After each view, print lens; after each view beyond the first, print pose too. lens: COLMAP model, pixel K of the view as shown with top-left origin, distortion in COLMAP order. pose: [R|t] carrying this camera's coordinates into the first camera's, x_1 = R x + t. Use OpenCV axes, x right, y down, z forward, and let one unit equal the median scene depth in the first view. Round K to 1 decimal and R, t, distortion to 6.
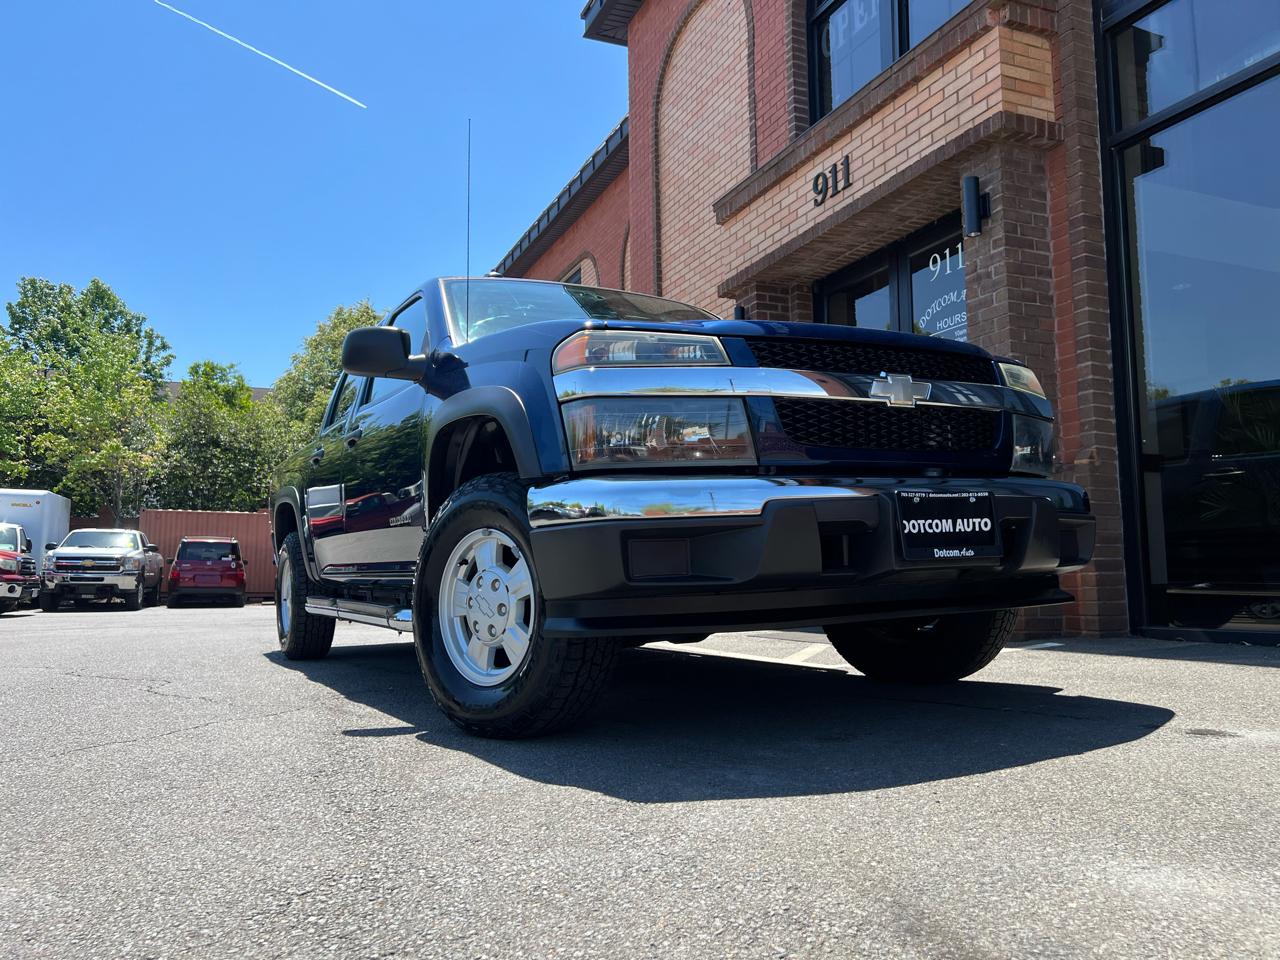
lens RADIAL K [[968.8, 0, 642.2], [0, 968.8, 485.6], [0, 0, 1]] dist [0.039946, -0.043783]
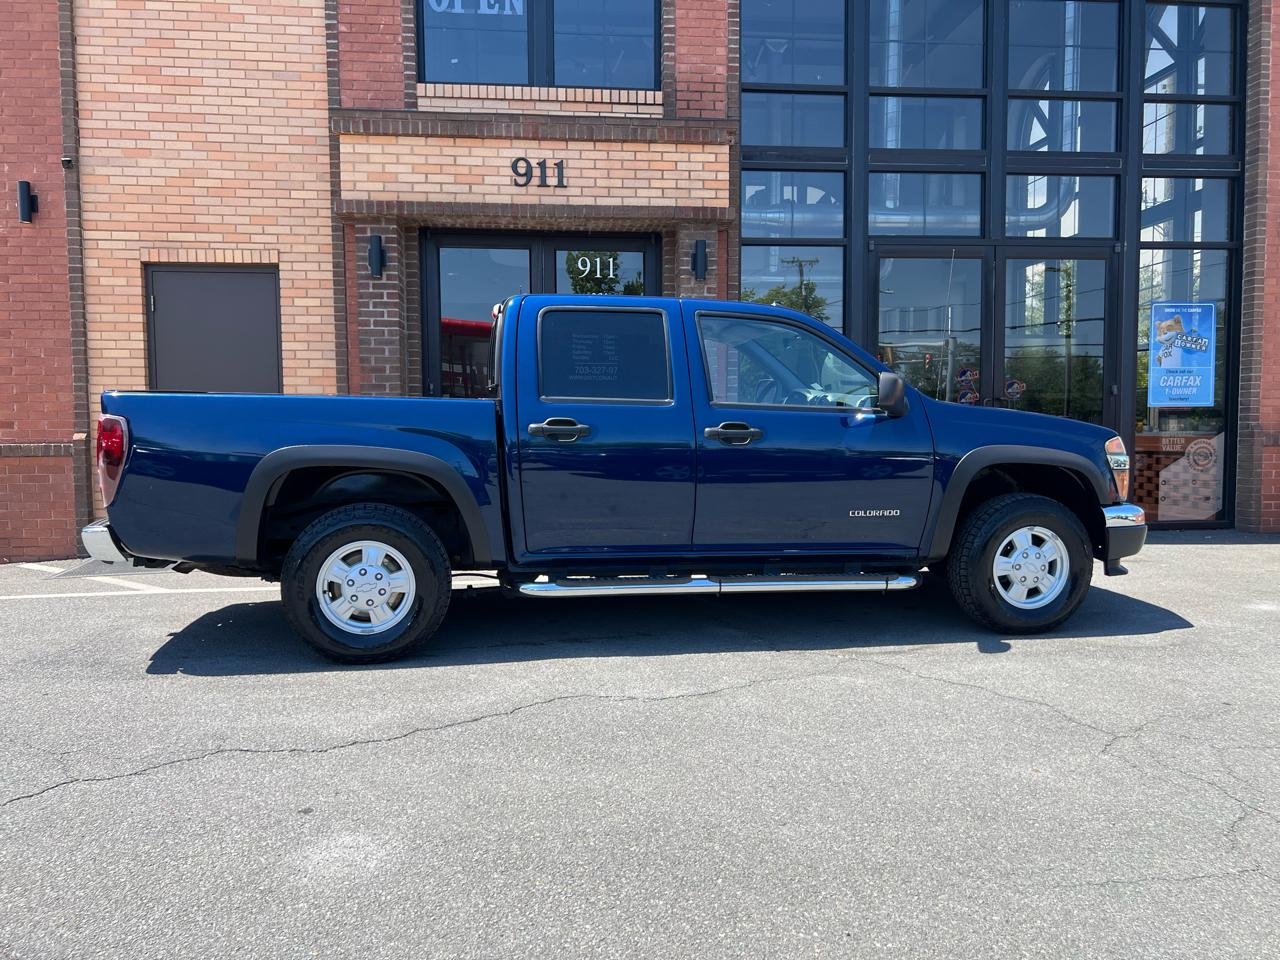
lens RADIAL K [[968.8, 0, 642.2], [0, 968.8, 485.6], [0, 0, 1]] dist [0.039946, -0.043783]
pose [[0.303324, -0.050211, 0.951564, -0.952772], [-0.096573, 0.991849, 0.083121, -0.050178], [-0.947981, -0.117108, 0.296003, 0.517426]]
